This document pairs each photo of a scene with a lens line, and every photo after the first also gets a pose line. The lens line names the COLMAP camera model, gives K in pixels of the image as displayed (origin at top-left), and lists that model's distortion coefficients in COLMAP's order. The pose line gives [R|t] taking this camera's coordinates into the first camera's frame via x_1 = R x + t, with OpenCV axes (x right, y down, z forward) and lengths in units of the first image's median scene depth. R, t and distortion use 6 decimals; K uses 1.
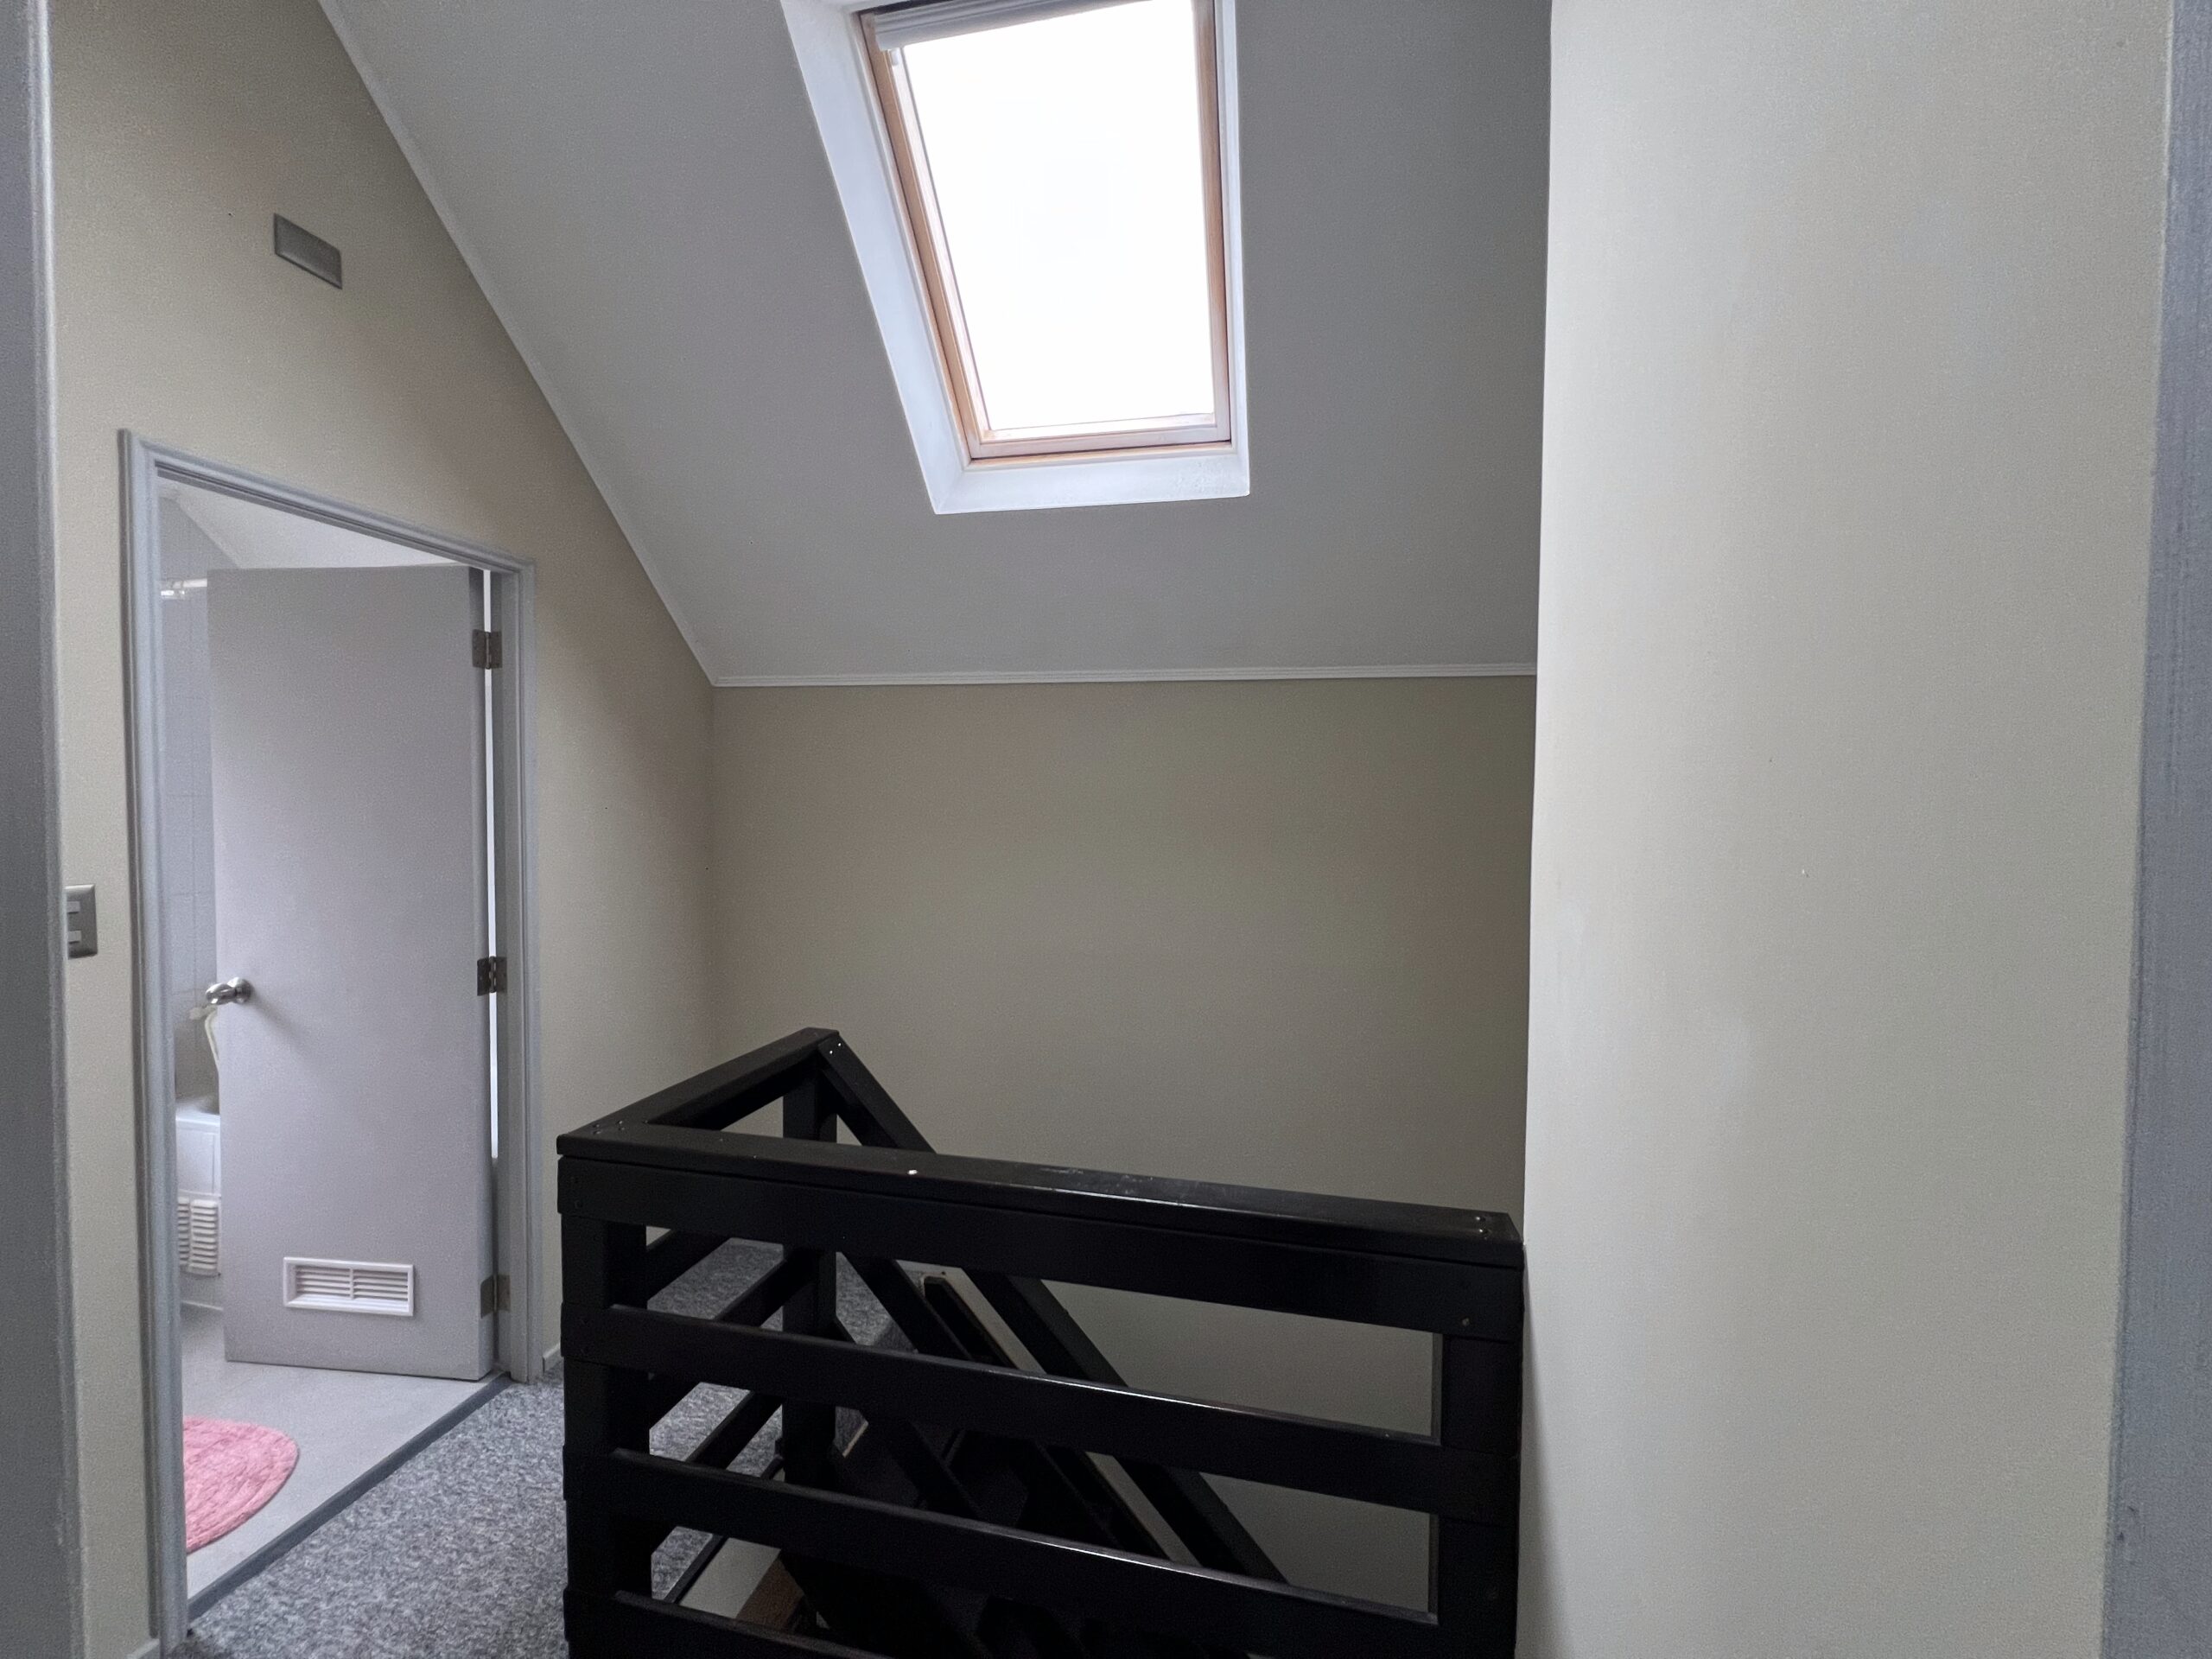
lens RADIAL K [[883.4, 0, 1103.4], [0, 883.4, 825.5], [0, 0, 1]] dist [-0.002442, 0.000869]
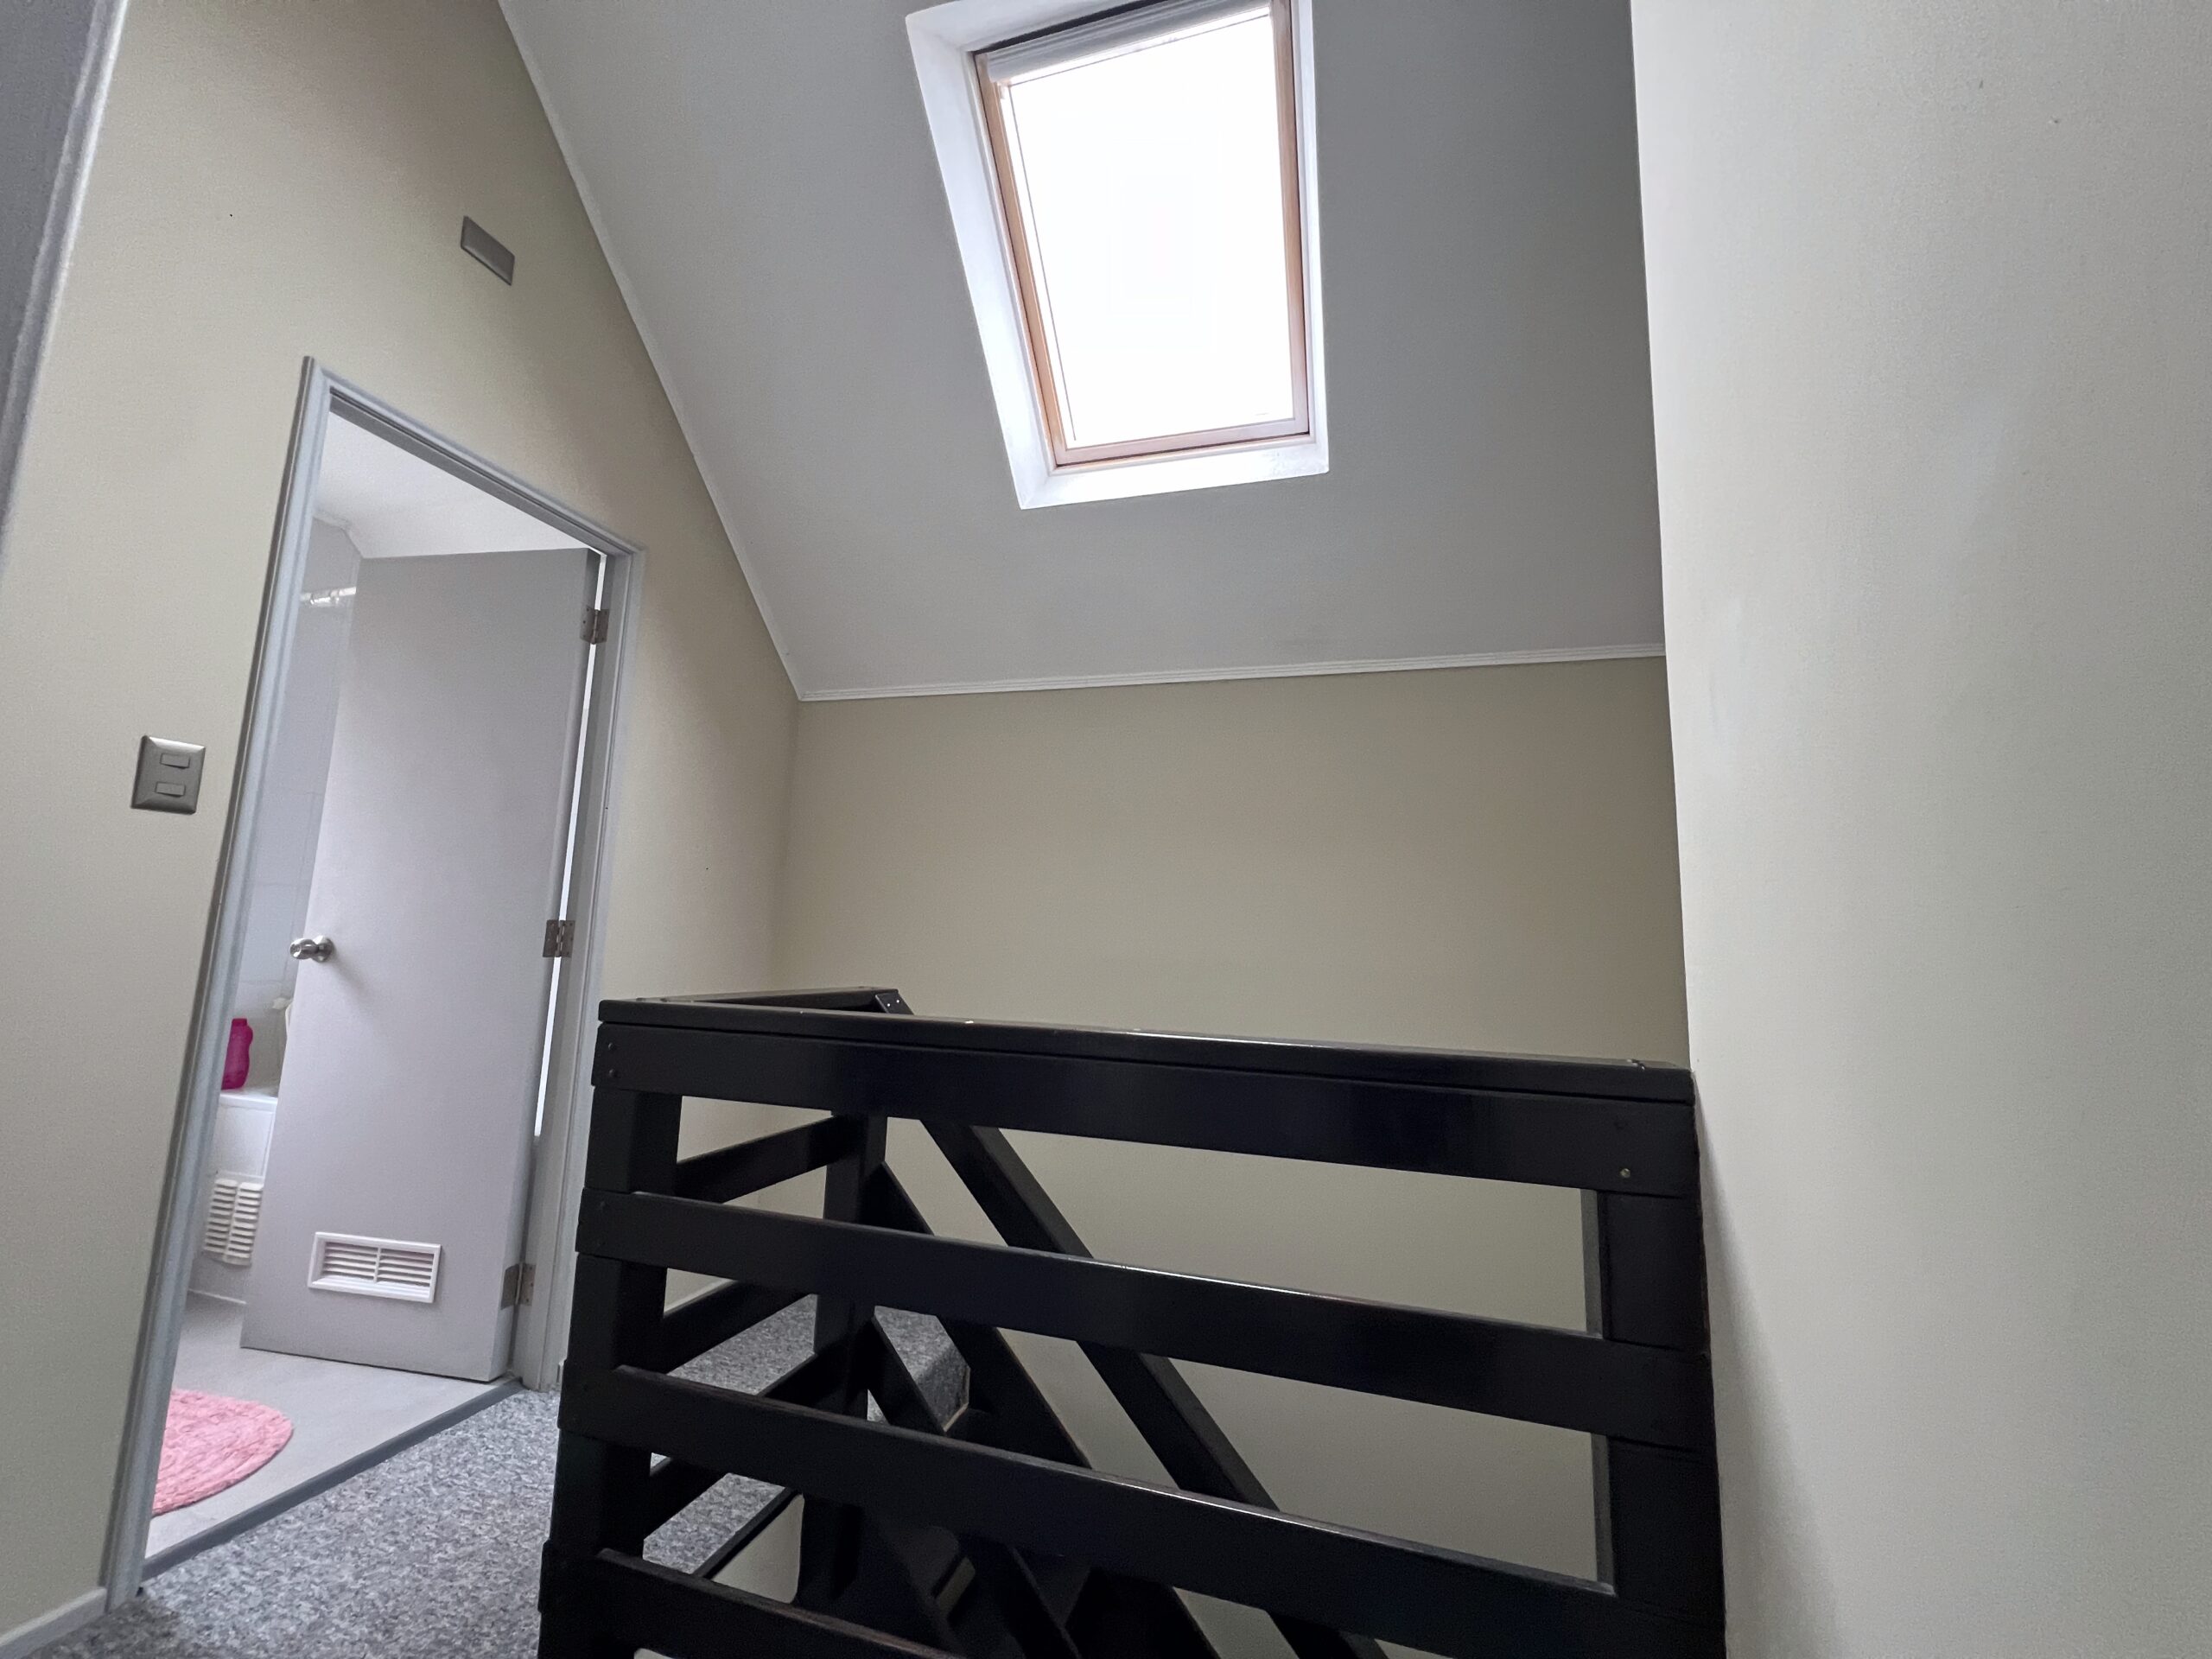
lens RADIAL K [[883.4, 0, 1102.6], [0, 883.4, 826.8], [0, 0, 1]] dist [-0.002442, 0.000869]
pose [[0.996671, 0.013317, -0.080437, -0.005957], [-0.026607, 0.985684, -0.166490, 0.199370], [0.077068, 0.168076, 0.982757, 0.051633]]
